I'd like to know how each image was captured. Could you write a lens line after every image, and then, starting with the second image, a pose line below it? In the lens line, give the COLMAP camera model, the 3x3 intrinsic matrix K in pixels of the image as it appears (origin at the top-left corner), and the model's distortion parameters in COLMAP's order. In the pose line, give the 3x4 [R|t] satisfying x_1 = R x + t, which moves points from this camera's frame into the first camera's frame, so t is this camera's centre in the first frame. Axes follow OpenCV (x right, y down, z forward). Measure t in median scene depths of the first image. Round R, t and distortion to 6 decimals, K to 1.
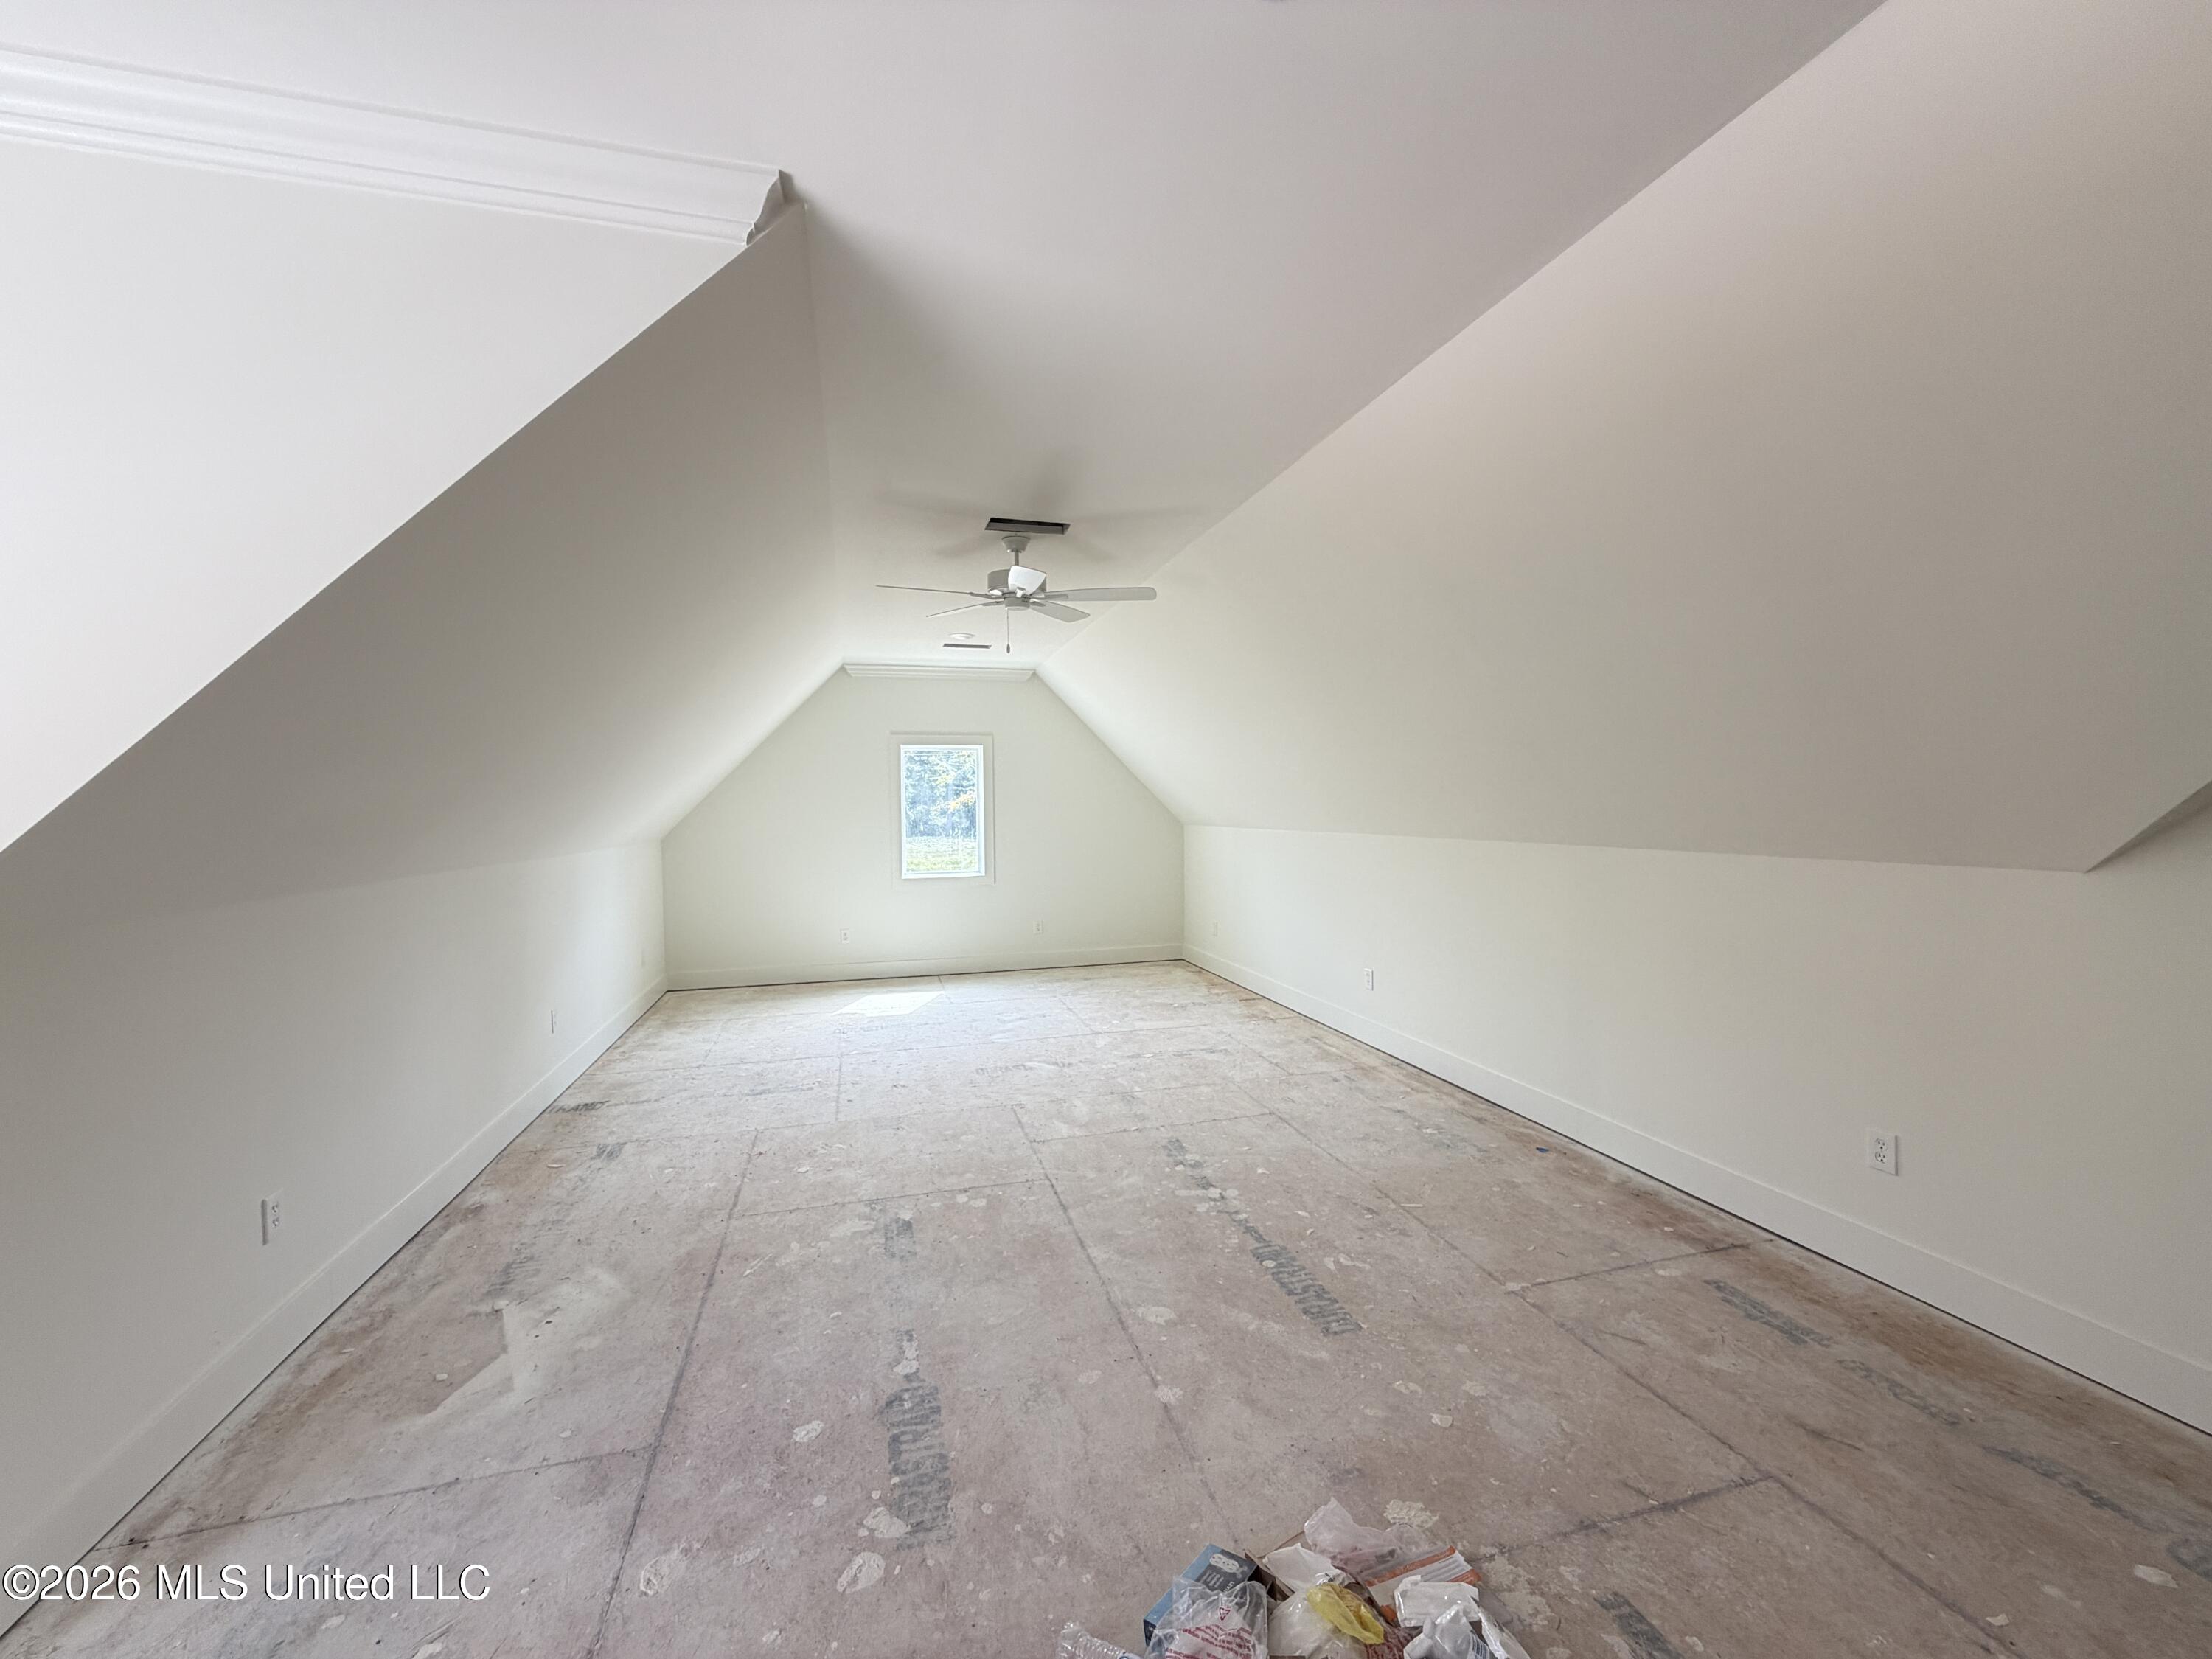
lens RADIAL K [[882.4, 0, 1104.0], [0, 882.4, 819.8], [0, 0, 1]] dist [-0.000924, 0.000175]
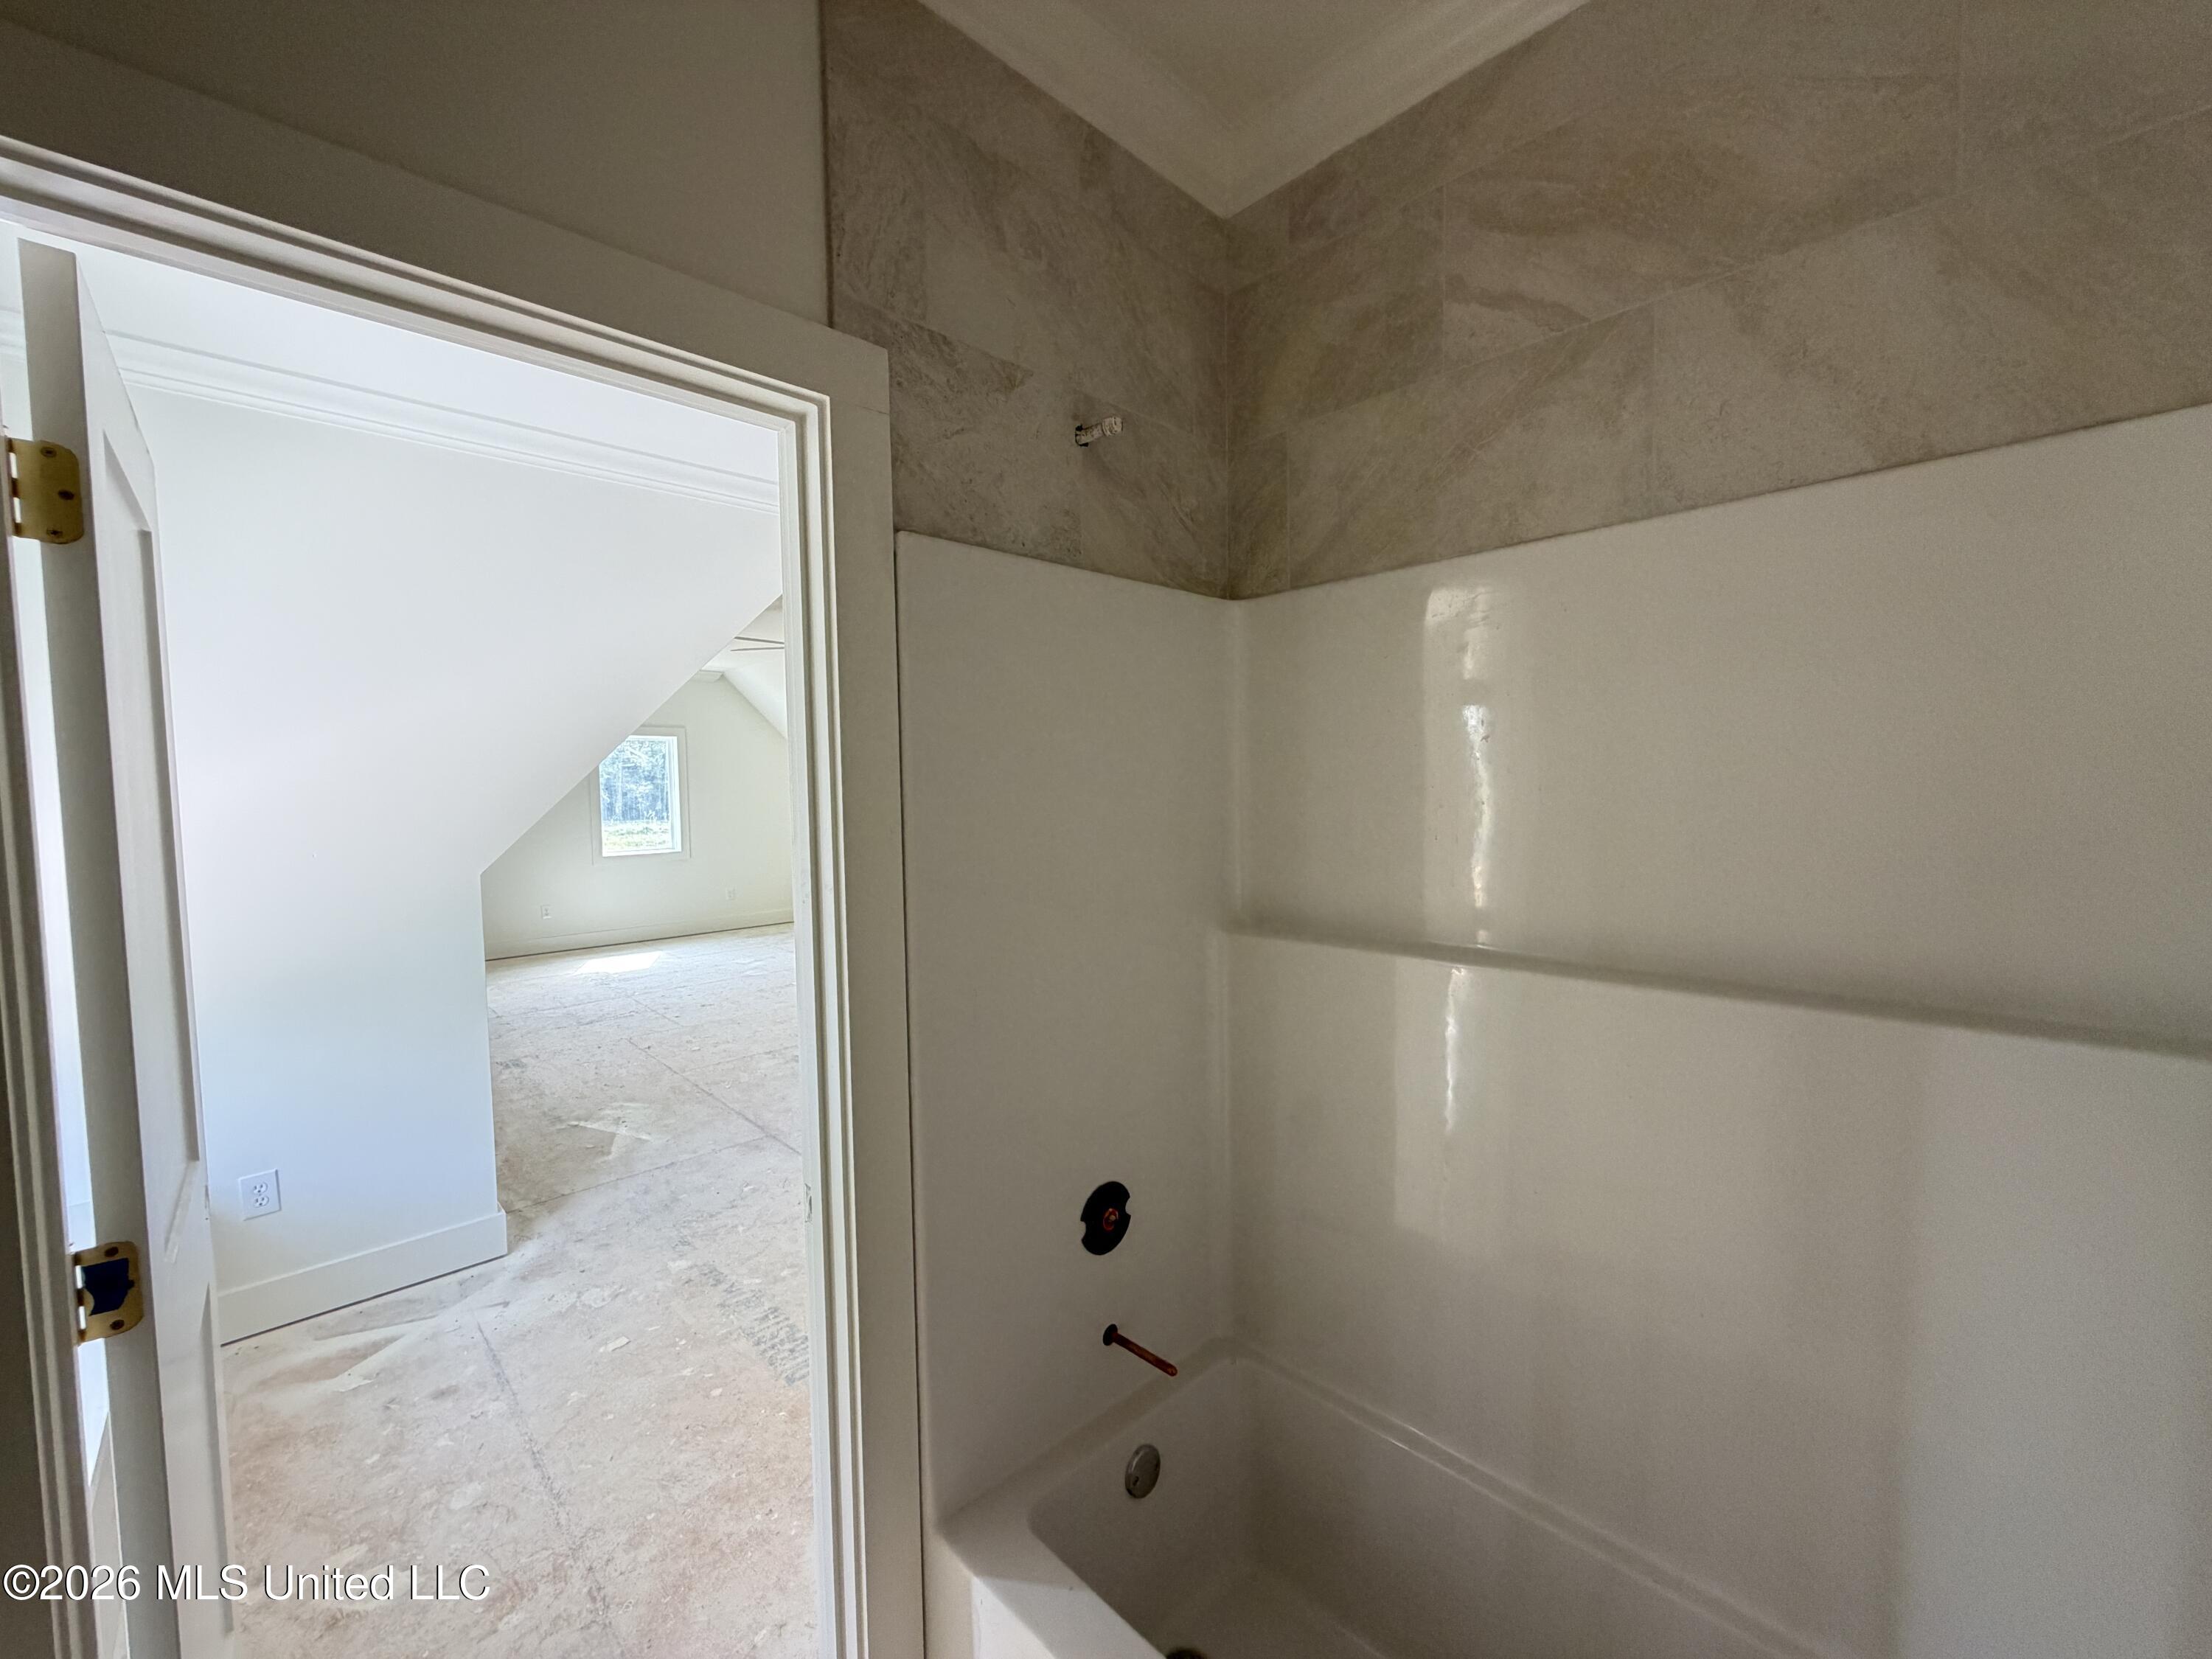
lens RADIAL K [[882.4, 0, 1101.5], [0, 882.4, 834.5], [0, 0, 1]] dist [-0.000924, 0.000175]
pose [[0.877518, -0.029650, 0.478626, -0.655156], [0.011162, 0.999079, 0.041426, -0.001564], [-0.479414, -0.031009, 0.877041, -0.828003]]
